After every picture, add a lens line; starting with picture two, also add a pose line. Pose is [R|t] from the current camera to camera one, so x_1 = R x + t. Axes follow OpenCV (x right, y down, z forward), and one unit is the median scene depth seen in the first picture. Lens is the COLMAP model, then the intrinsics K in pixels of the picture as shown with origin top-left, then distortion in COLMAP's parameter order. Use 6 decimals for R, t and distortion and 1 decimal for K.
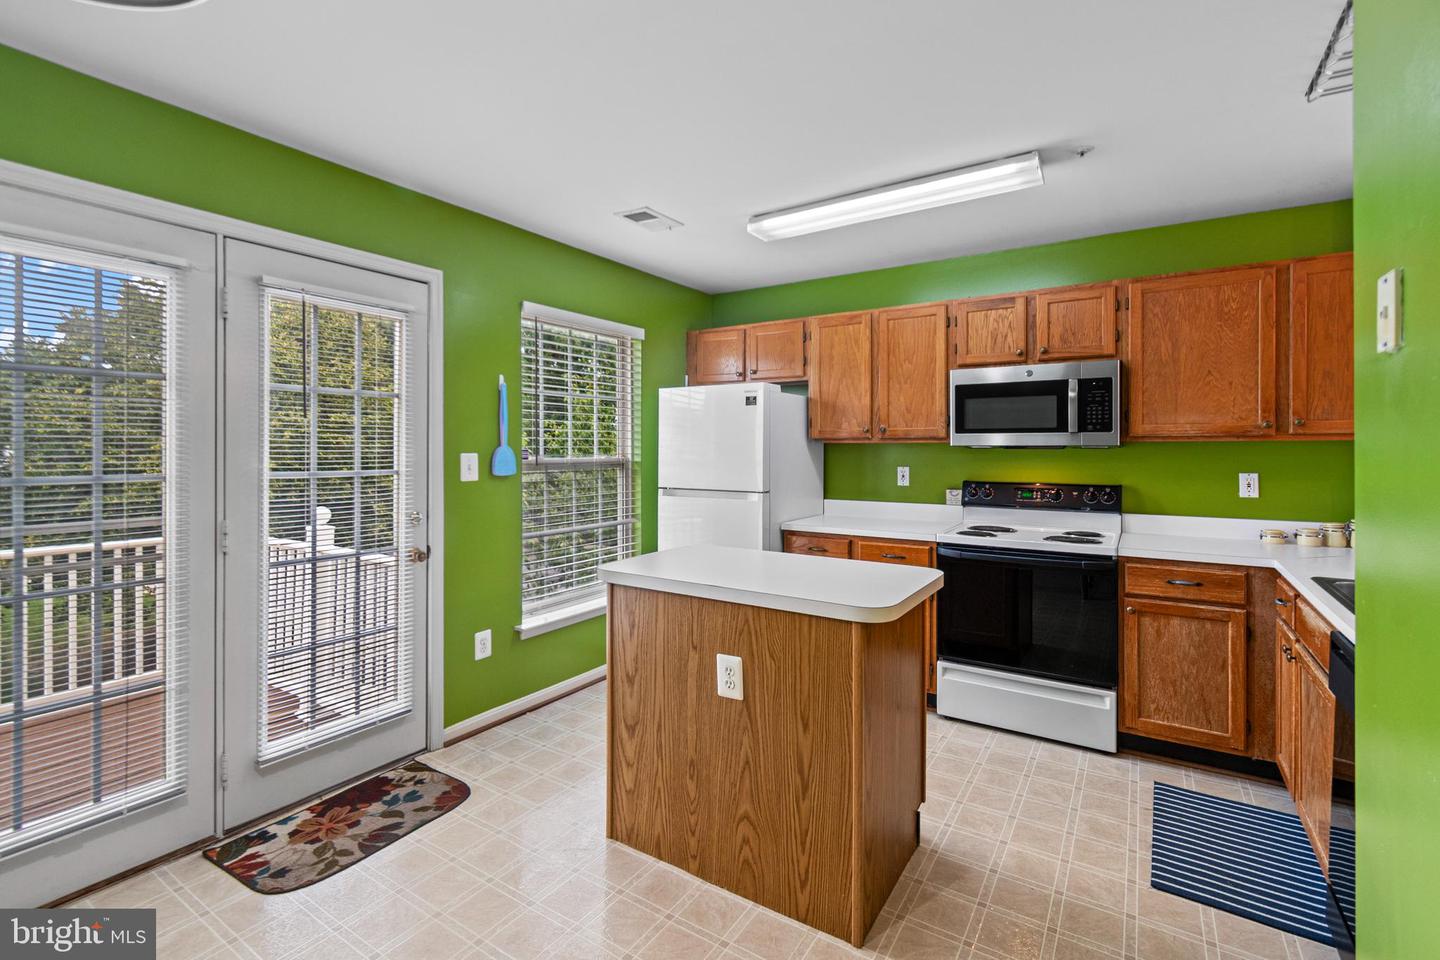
lens RADIAL K [[656.6, 0, 713.0], [0, 656.6, 449.7], [0, 0, 1]] dist [0.000061, -0.000798]
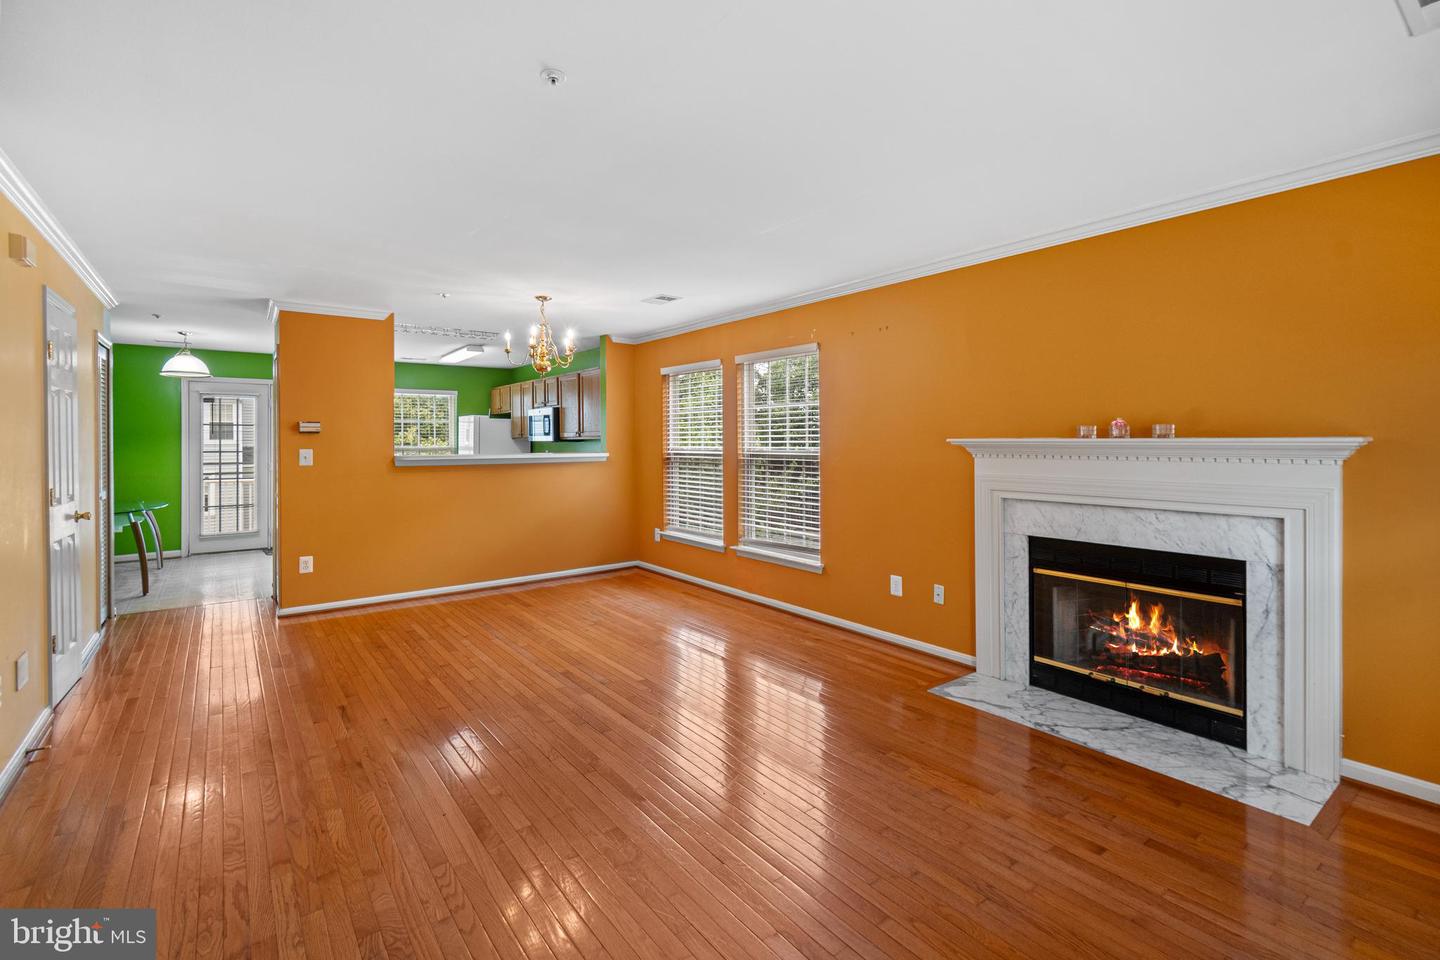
lens RADIAL K [[656.6, 0, 713.0], [0, 656.6, 449.7], [0, 0, 1]] dist [0.000061, -0.000798]
pose [[0.942494, 0.001016, -0.334223, 2.323597], [0.003673, 0.999904, 0.013395, -0.008492], [0.334204, -0.013852, 0.942399, -1.336287]]
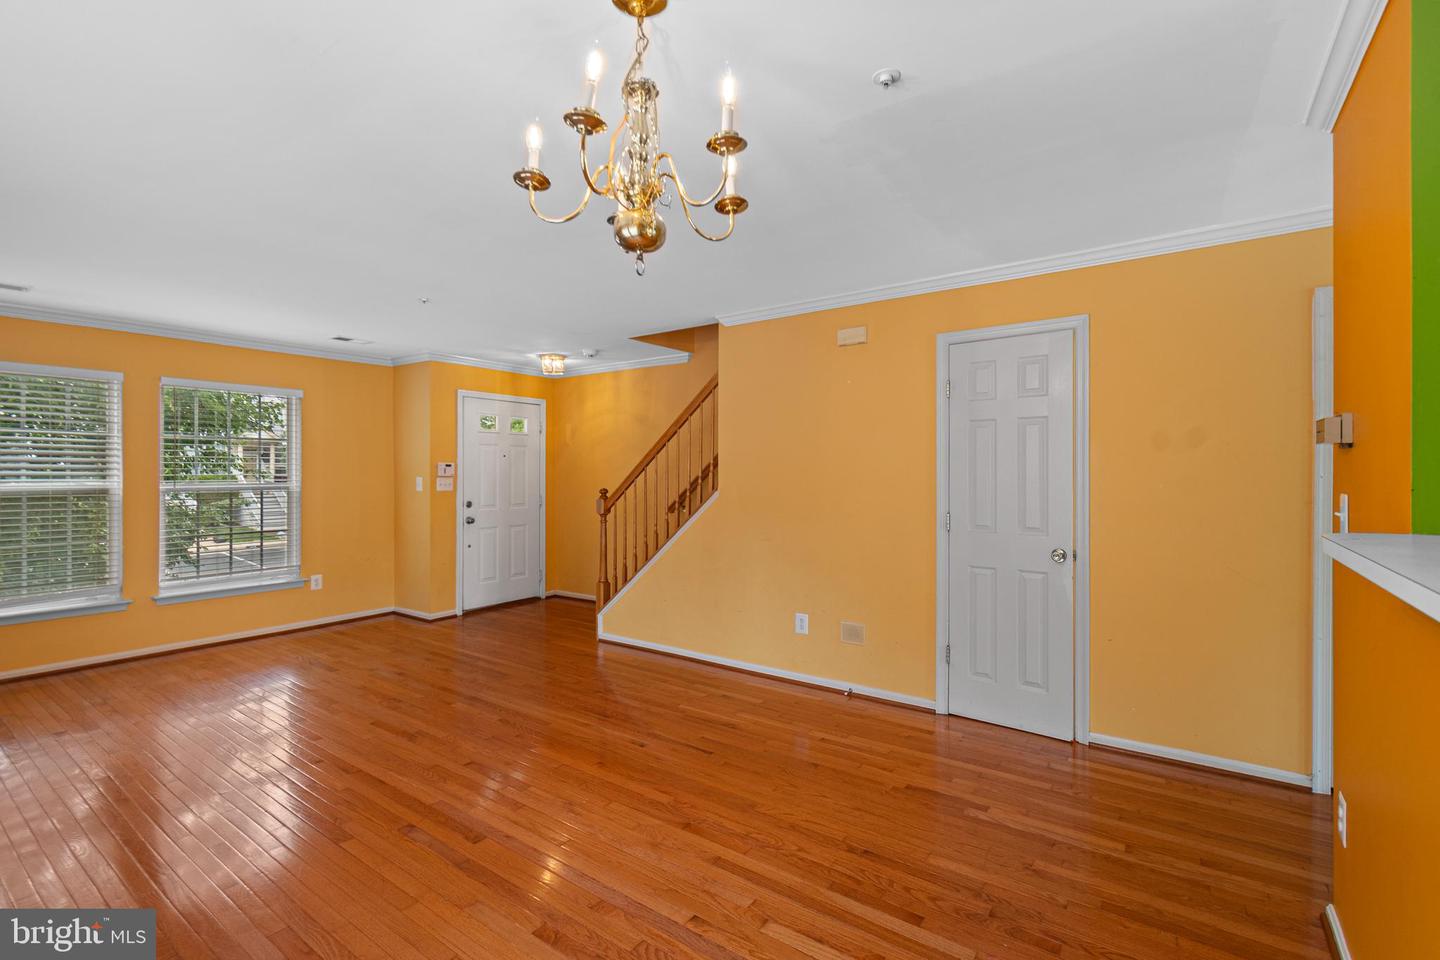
lens RADIAL K [[648.4, 0, 713.1], [0, 648.4, 474.4], [0, 0, 1]] dist [0.001578, -0.000648]
pose [[-0.999195, 0.002012, 0.040055, 1.183529], [0.002174, 0.999990, 0.004006, -0.011396], [-0.040047, 0.004090, -0.999189, 0.771560]]
